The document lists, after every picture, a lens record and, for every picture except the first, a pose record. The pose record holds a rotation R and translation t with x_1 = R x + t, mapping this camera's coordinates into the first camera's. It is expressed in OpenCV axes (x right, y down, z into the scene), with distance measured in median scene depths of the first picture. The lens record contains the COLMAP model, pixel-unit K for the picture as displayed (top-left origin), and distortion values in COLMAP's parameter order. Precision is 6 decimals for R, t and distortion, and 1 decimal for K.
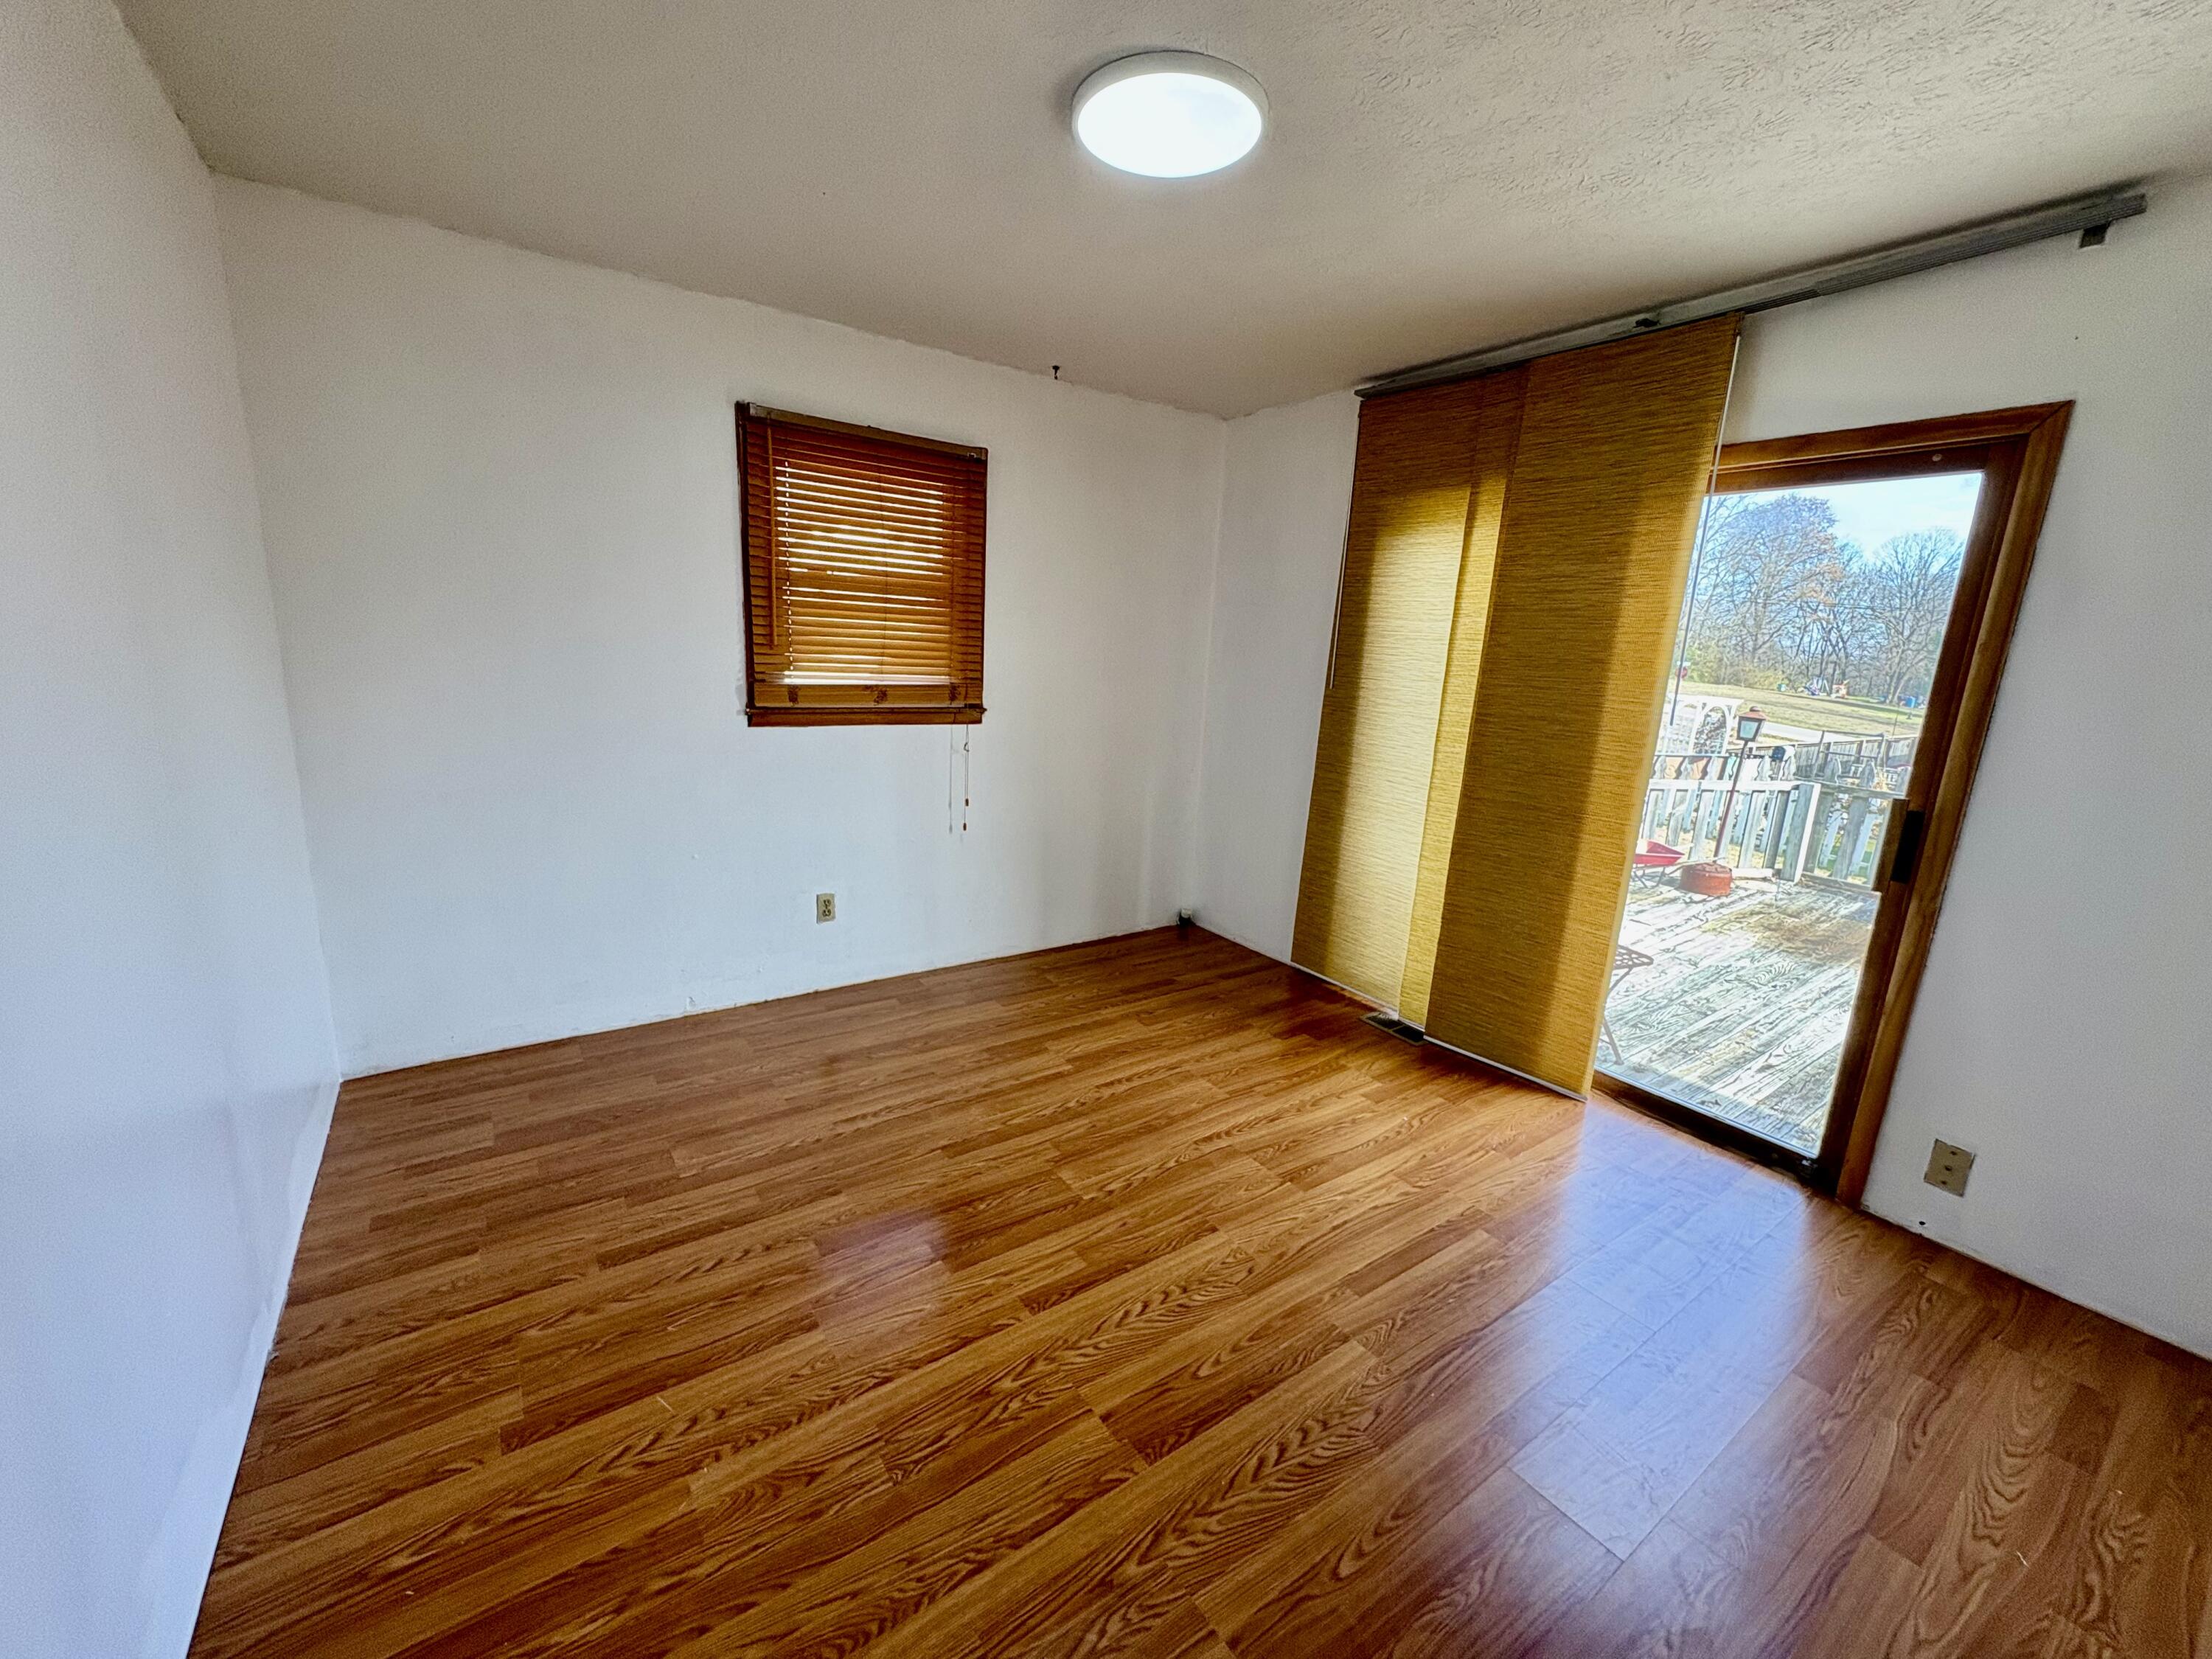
lens RADIAL K [[879.6, 0, 1115.8], [0, 879.6, 840.6], [0, 0, 1]] dist [-0.001611, 0.001014]
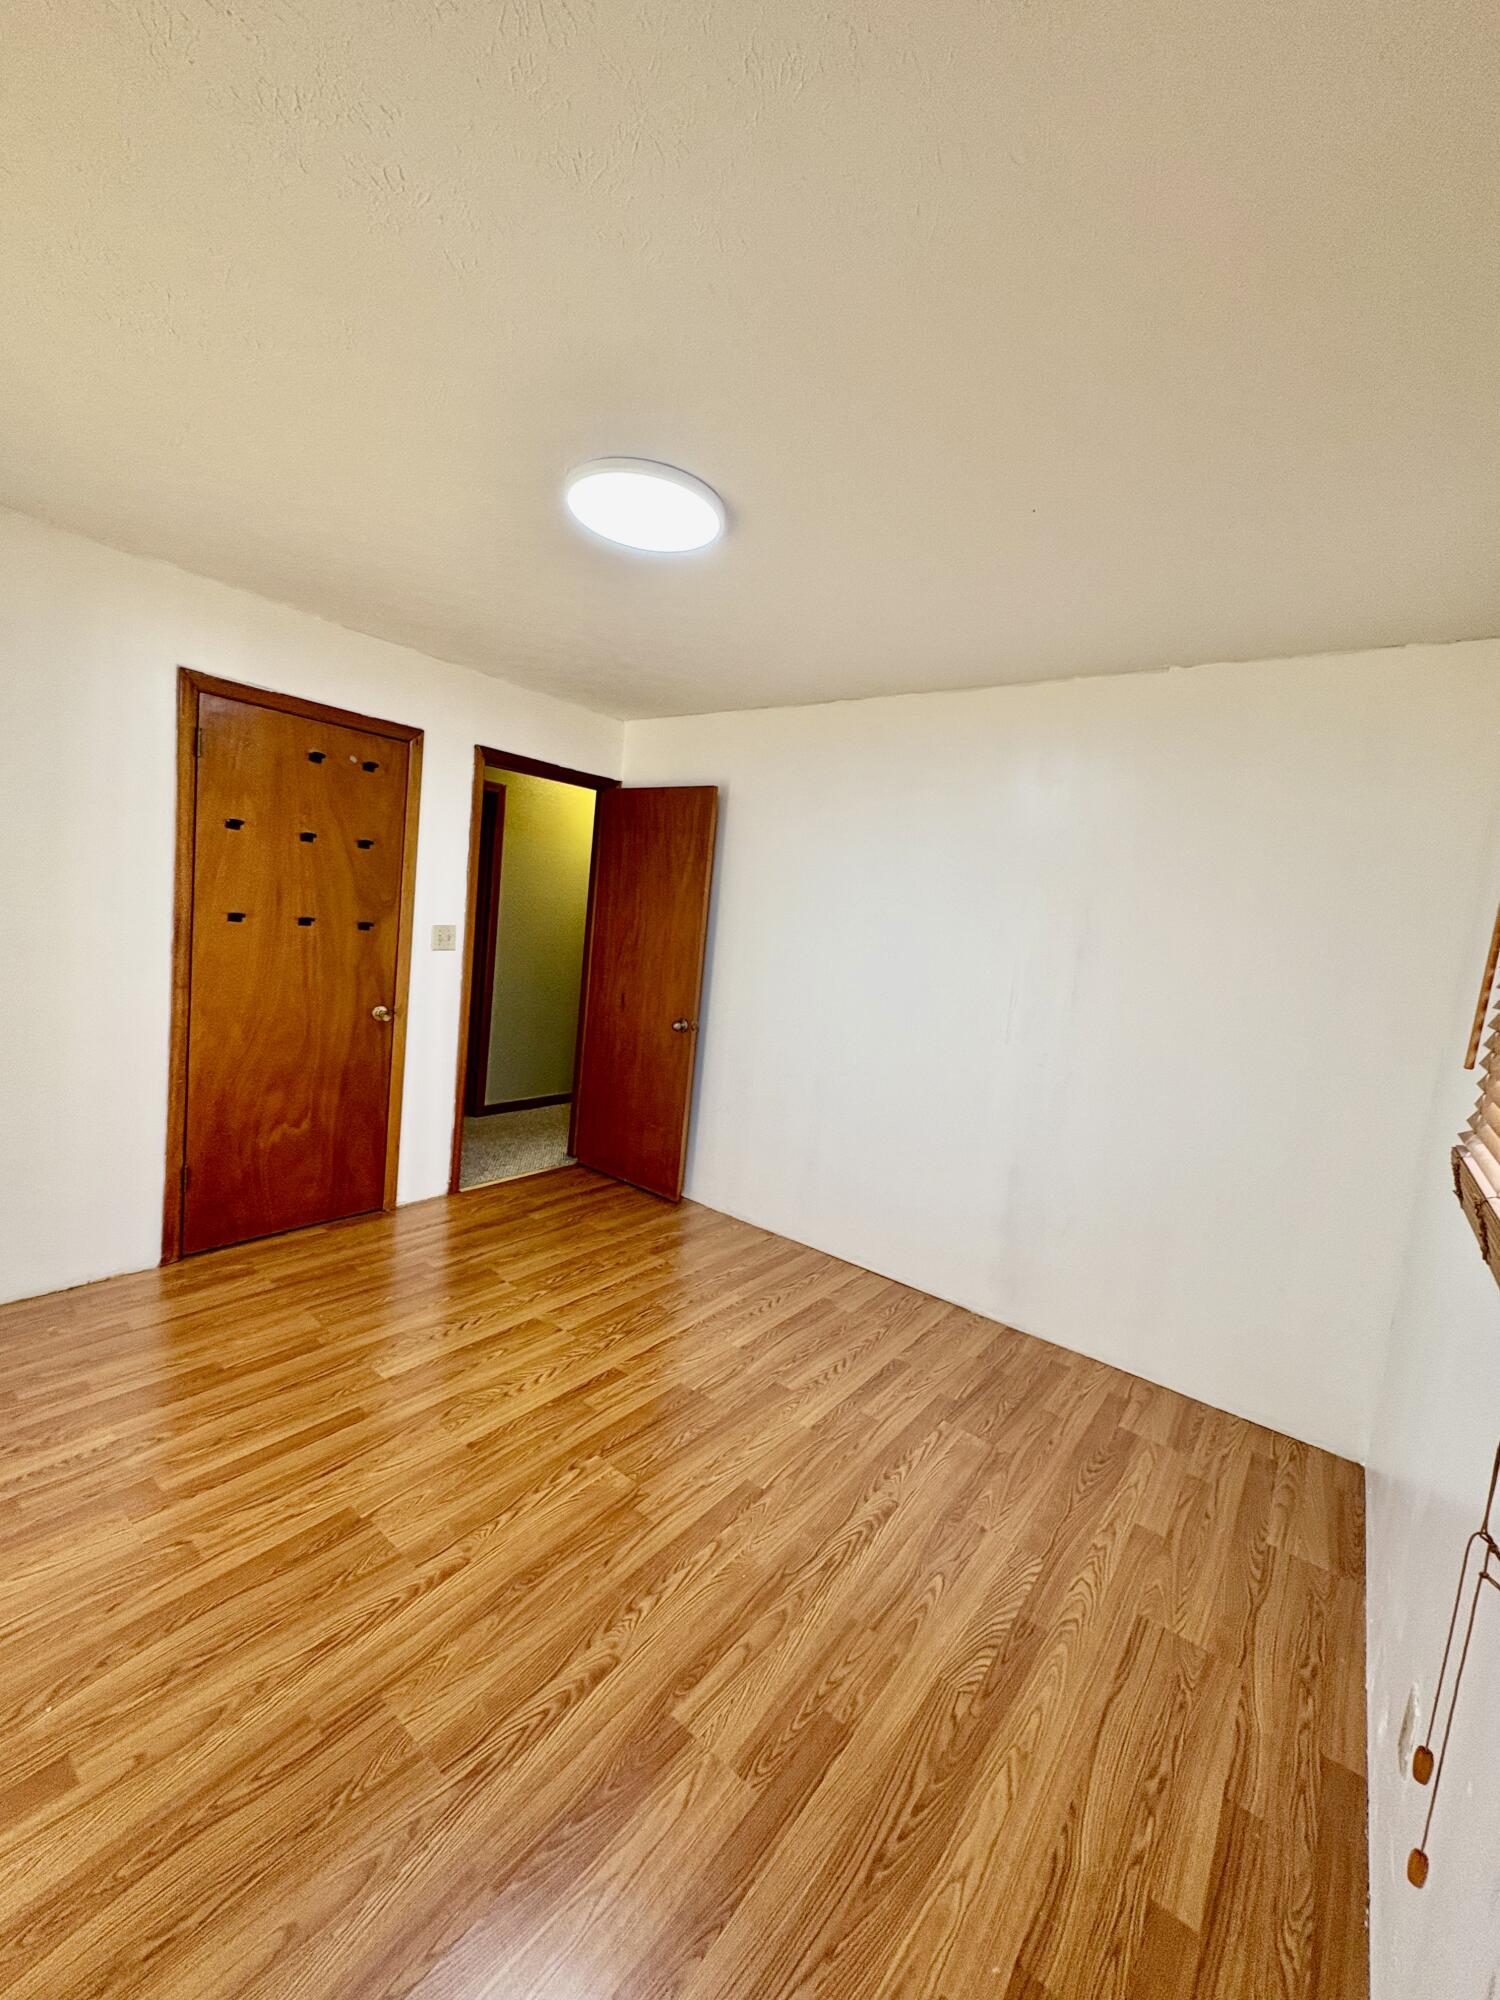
lens RADIAL K [[795.3, 0, 757.9], [0, 795.3, 985.0], [0, 0, 1]] dist [-0.001611, 0.001014]
pose [[-0.945040, -0.113352, -0.306677, 0.128180], [-0.203742, 0.937763, 0.281231, -0.393394], [0.255712, 0.328257, -0.909318, 1.624486]]
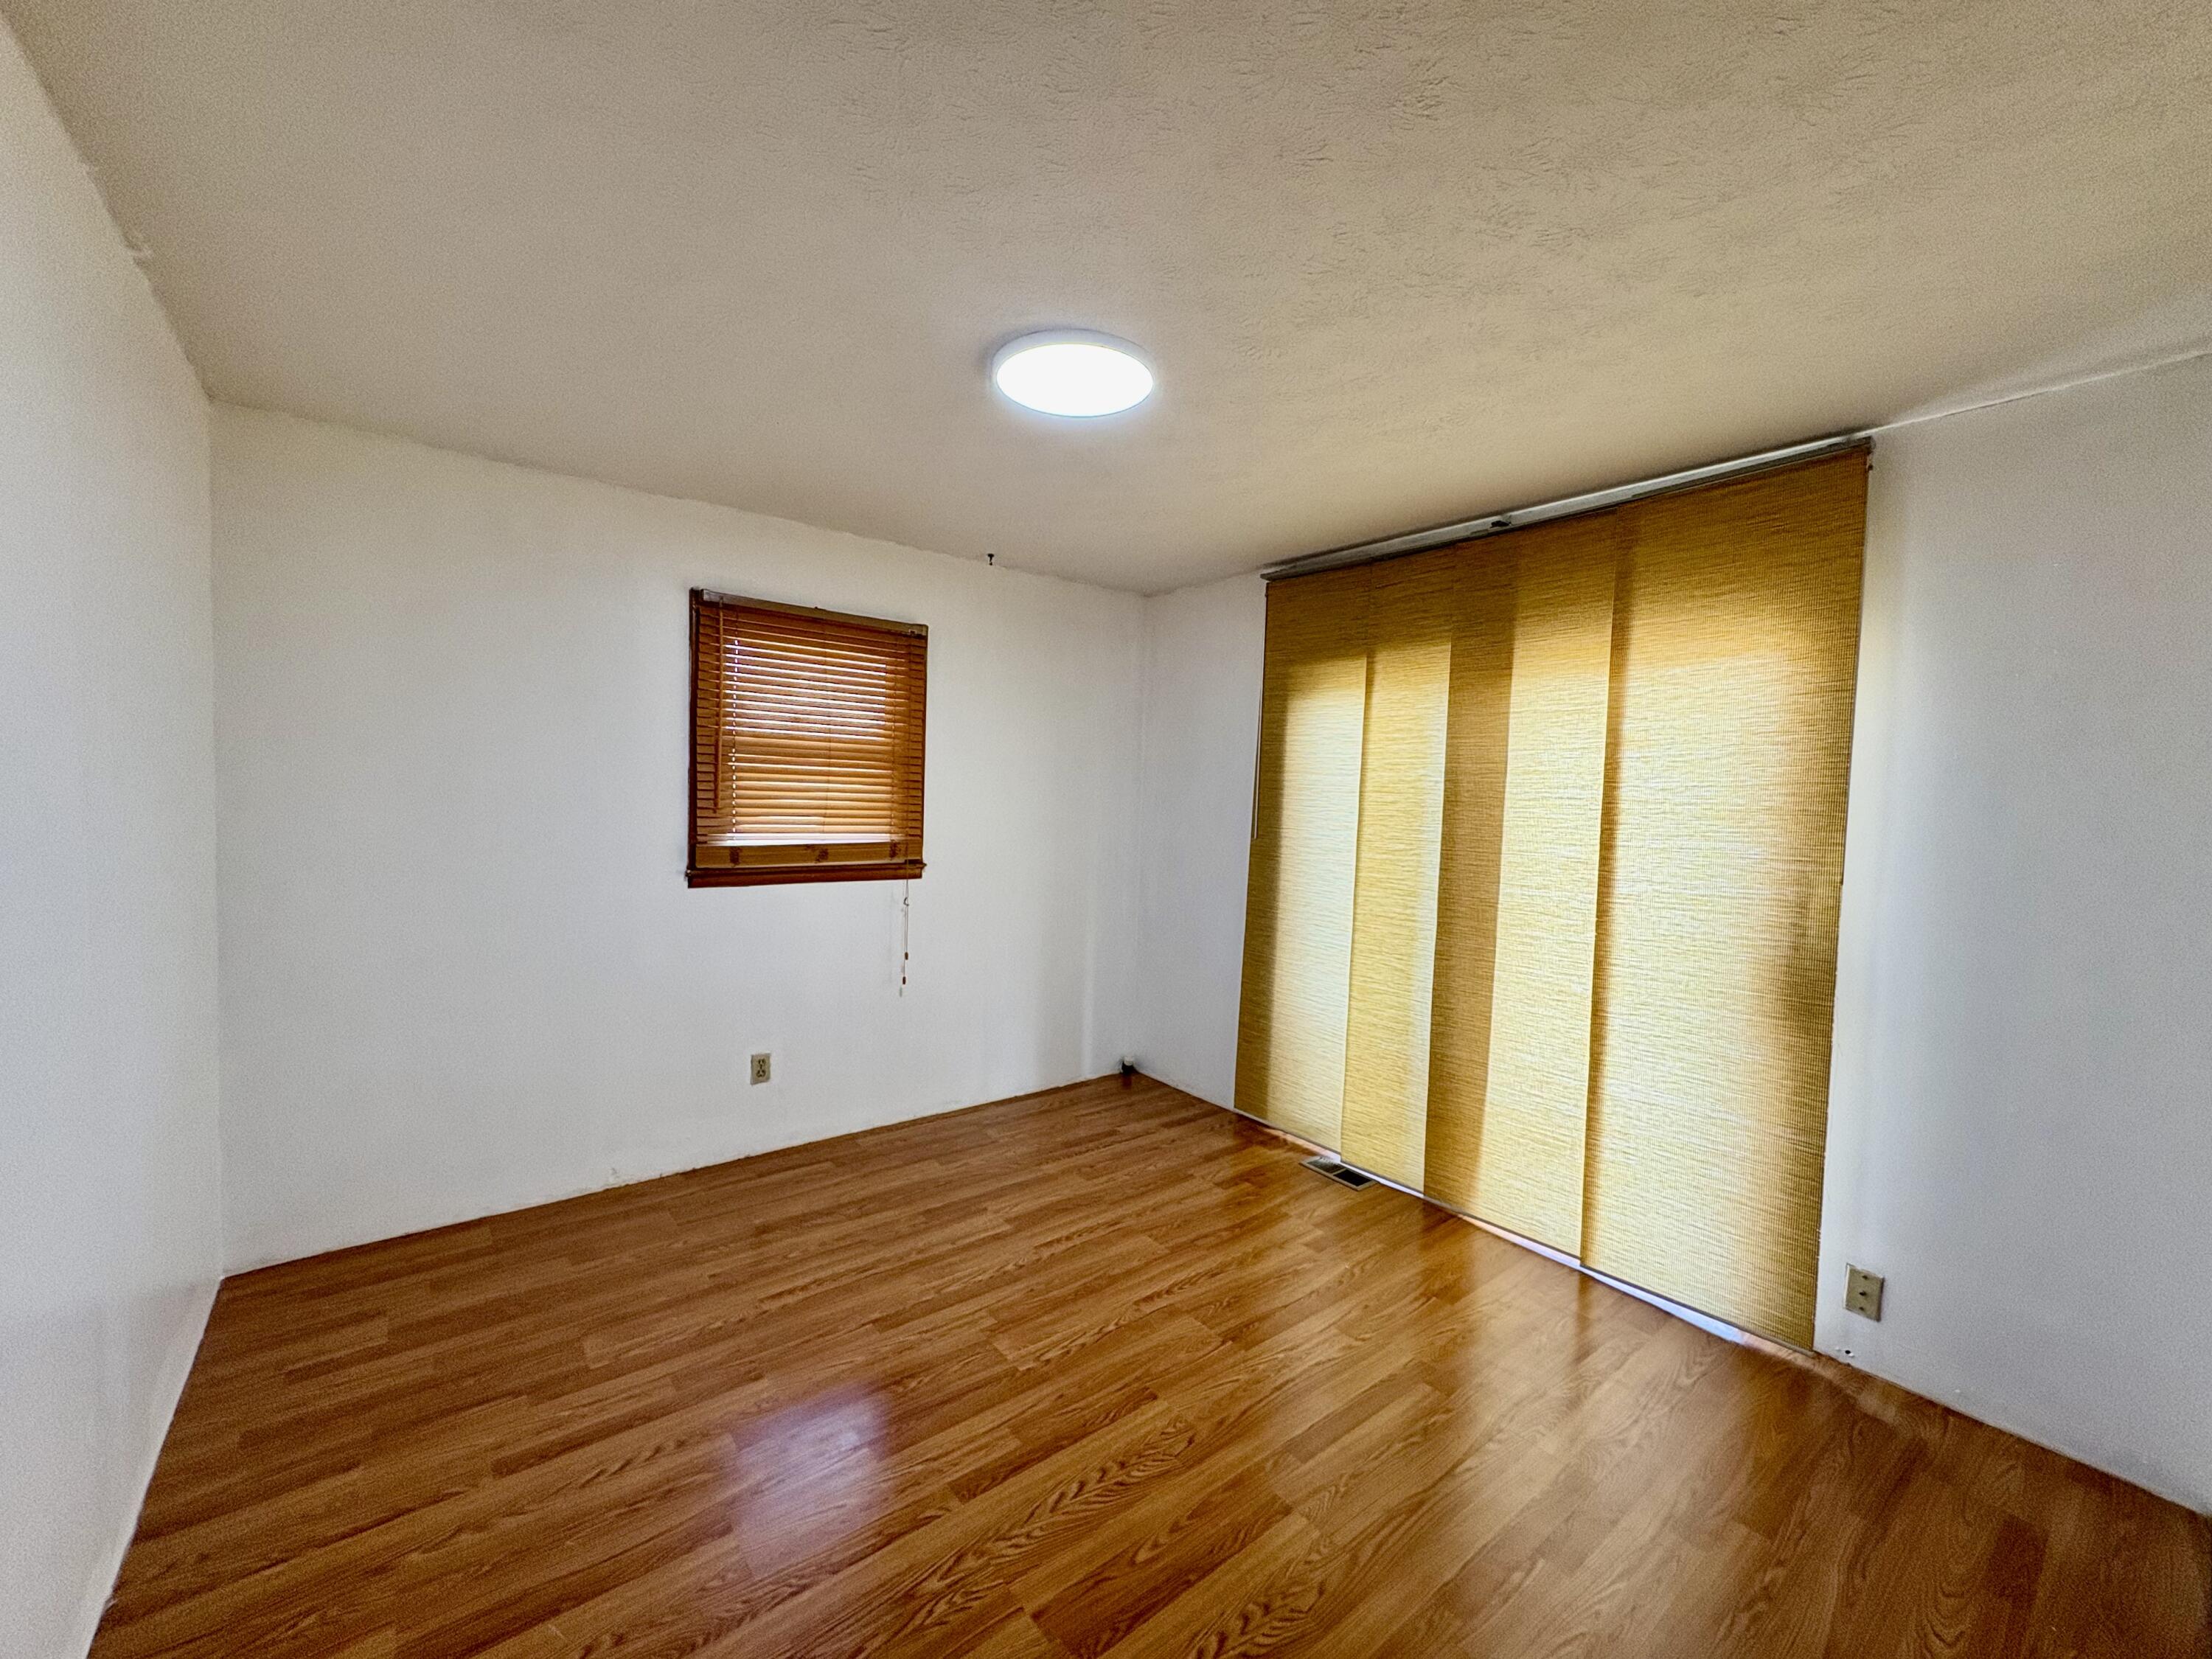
lens RADIAL K [[879.6, 0, 1112.9], [0, 879.6, 842.9], [0, 0, 1]] dist [-0.001611, 0.001014]
pose [[0.998324, -0.020874, 0.053971, 0.024472], [0.029166, 0.987050, -0.157737, -0.008610], [-0.049979, 0.159047, 0.986005, -0.046215]]
